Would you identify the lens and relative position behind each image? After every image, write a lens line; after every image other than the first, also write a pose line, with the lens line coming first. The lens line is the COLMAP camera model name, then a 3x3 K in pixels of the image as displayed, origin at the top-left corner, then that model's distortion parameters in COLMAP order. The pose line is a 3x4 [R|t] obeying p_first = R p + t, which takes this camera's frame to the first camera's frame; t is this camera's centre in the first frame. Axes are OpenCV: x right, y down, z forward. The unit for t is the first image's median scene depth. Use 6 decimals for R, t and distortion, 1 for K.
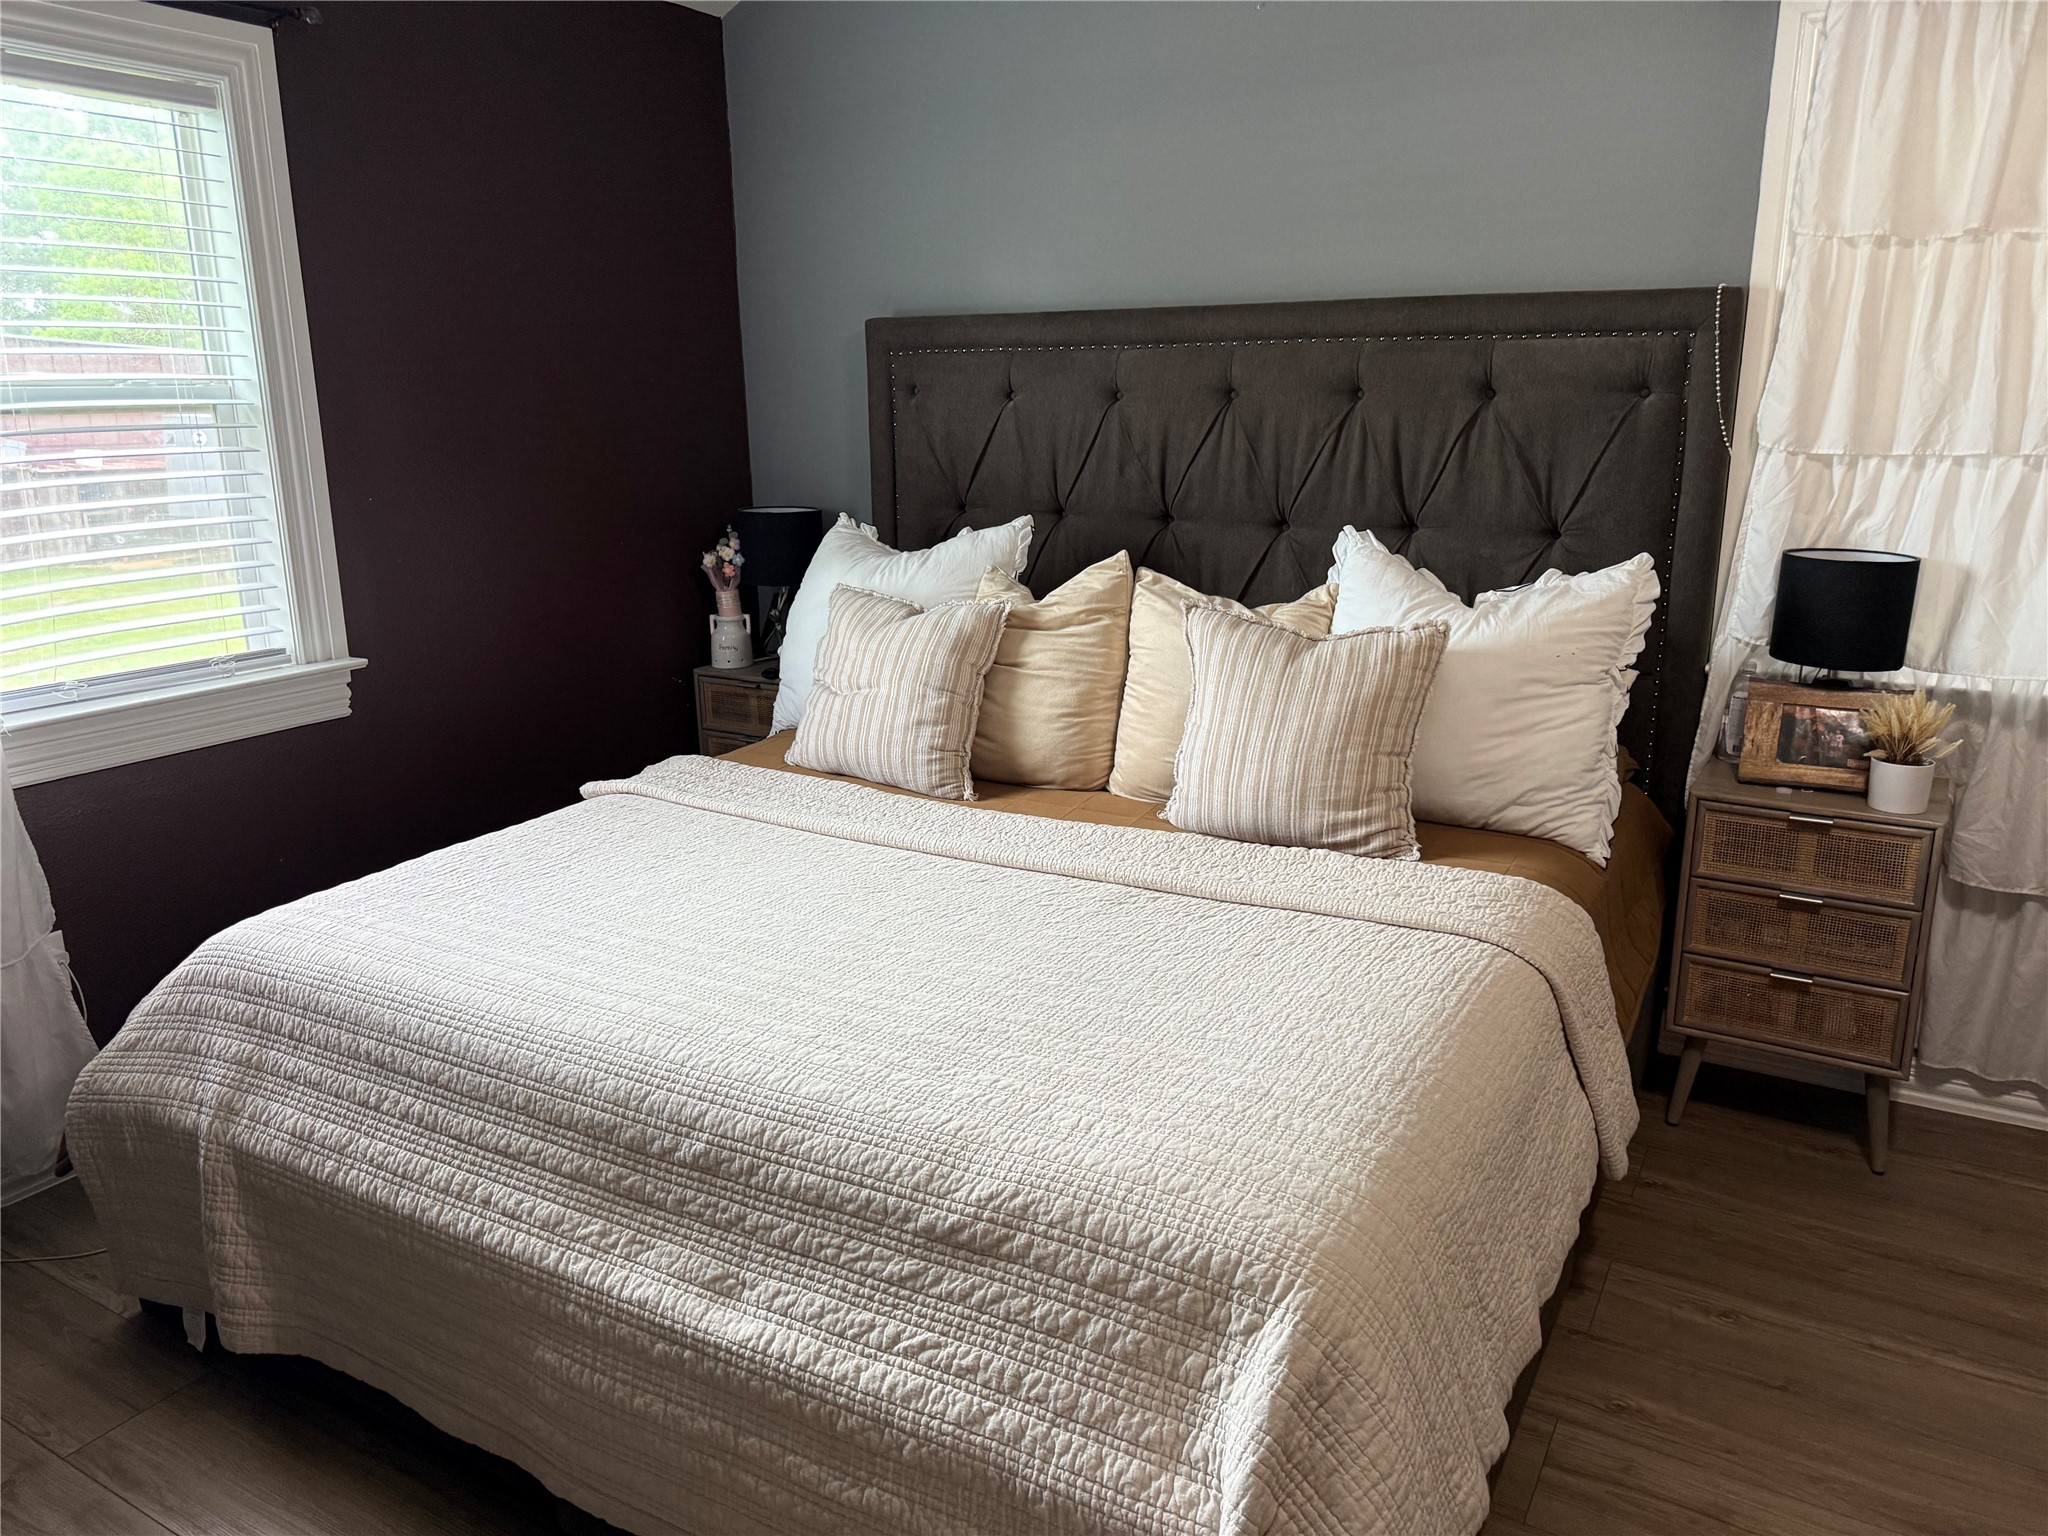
lens RADIAL K [[1449.3, 0, 1024.0], [0, 1449.3, 768.0], [0, 0, 1]] dist [0.003892, -0.009696]
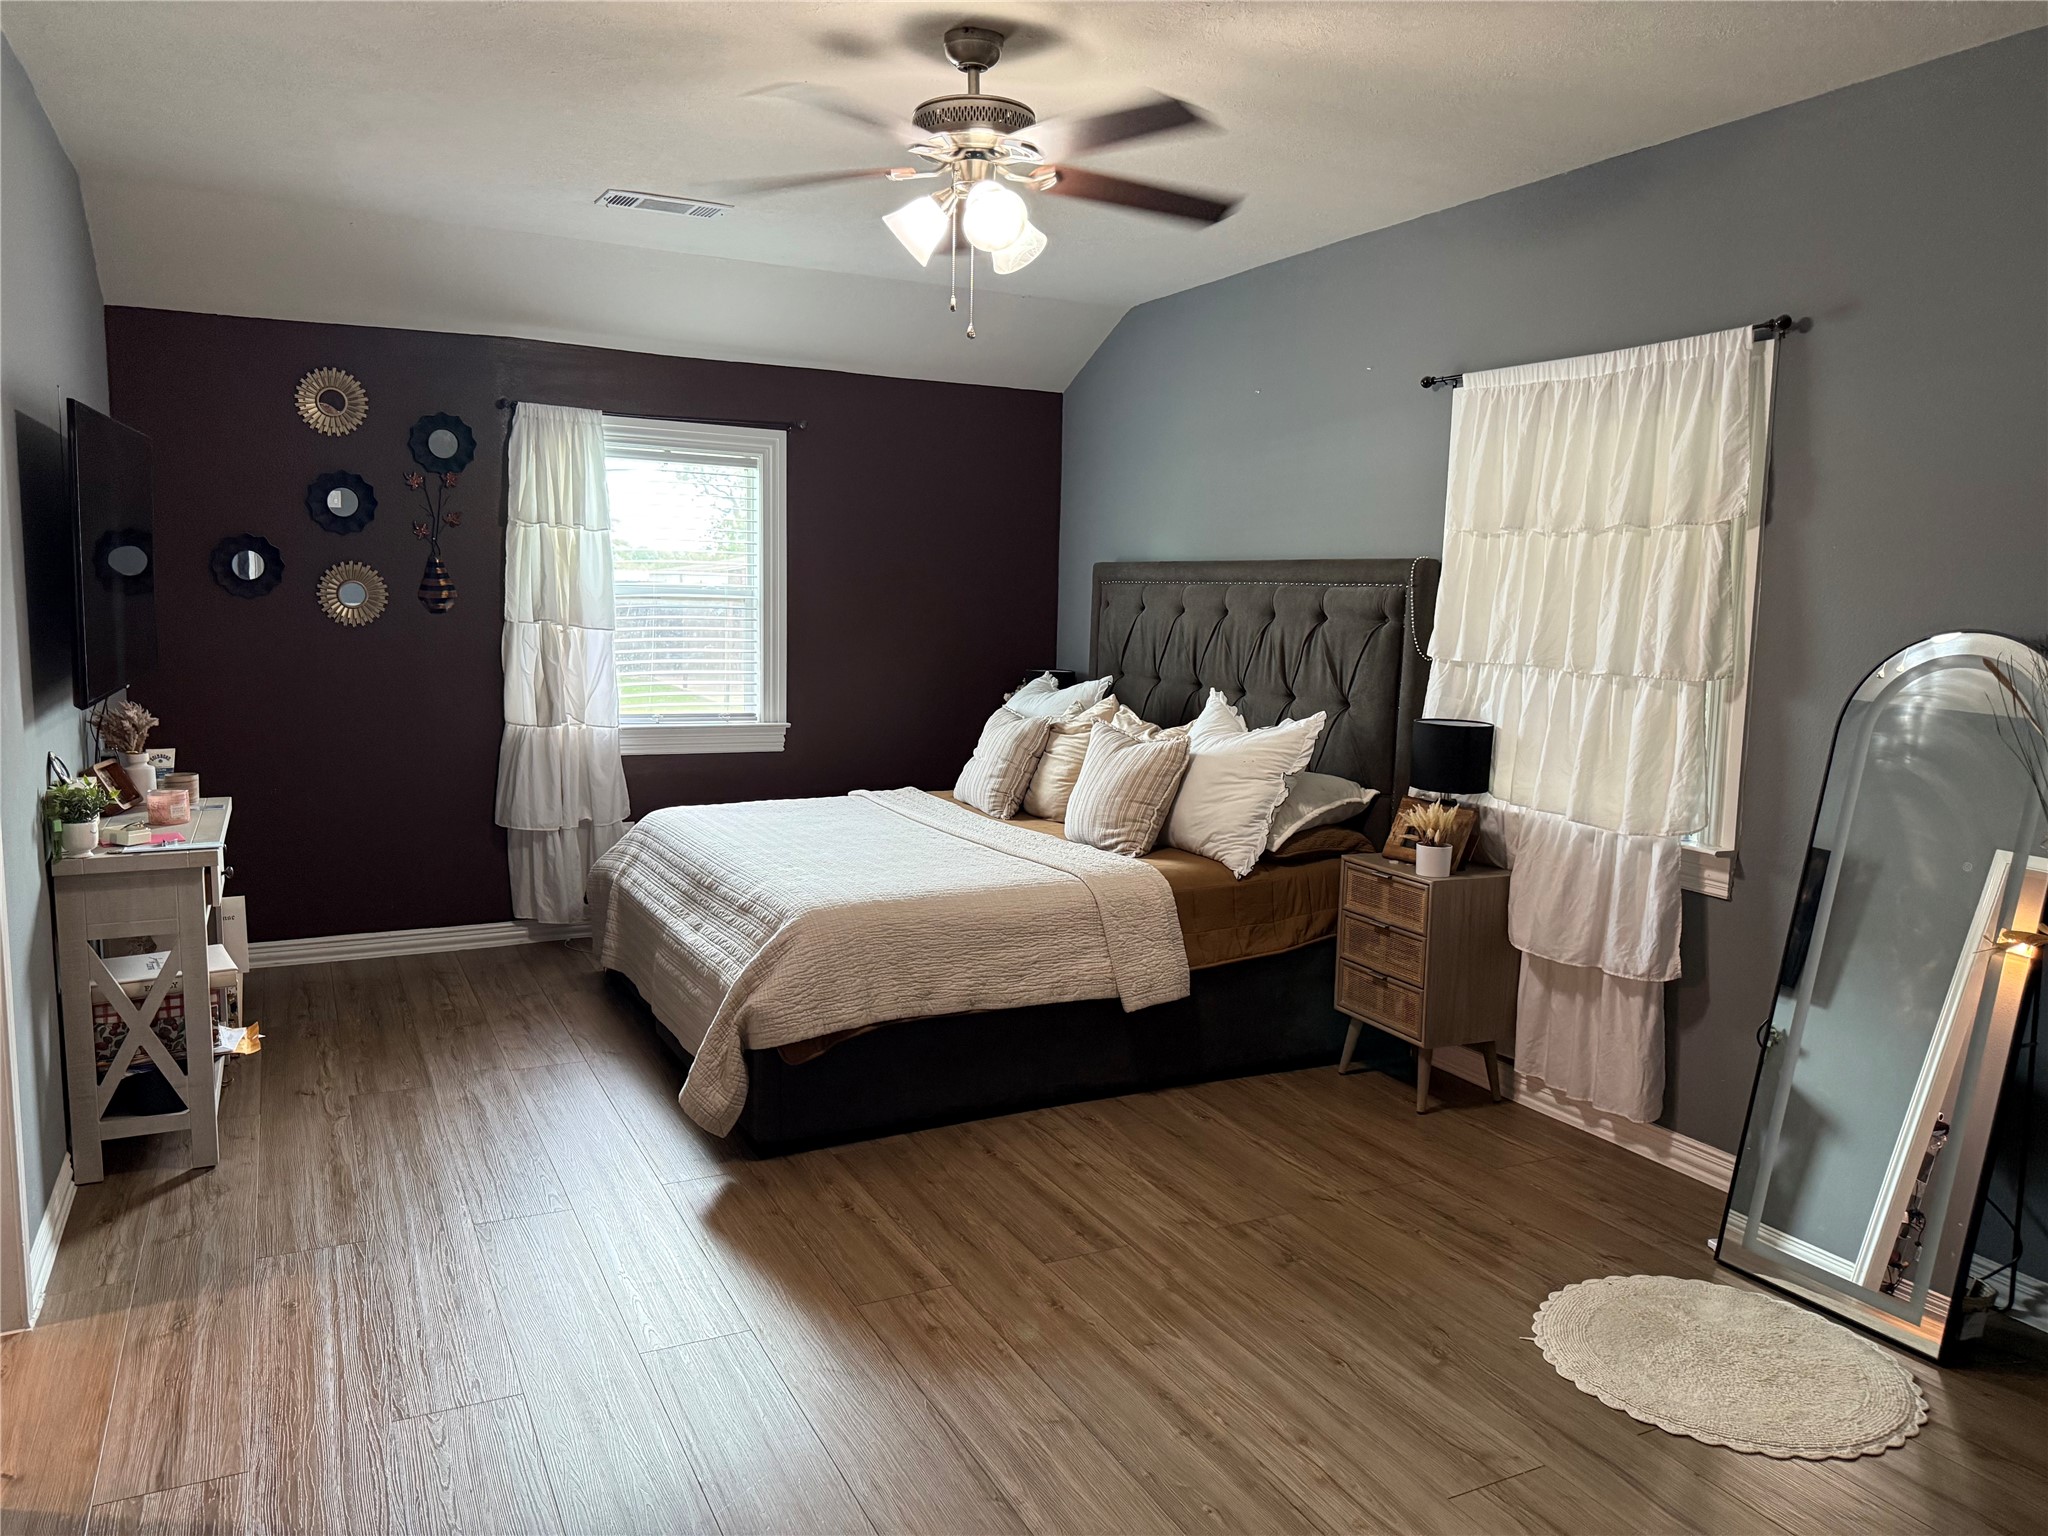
lens RADIAL K [[1449.3, 0, 1024.0], [0, 1449.3, 768.0], [0, 0, 1]] dist [0.003892, -0.009696]
pose [[0.841291, 0.097058, -0.531798, 0.998157], [-0.170307, 0.981241, -0.090336, 0.125768], [0.513055, 0.166568, 0.842039, -0.576686]]
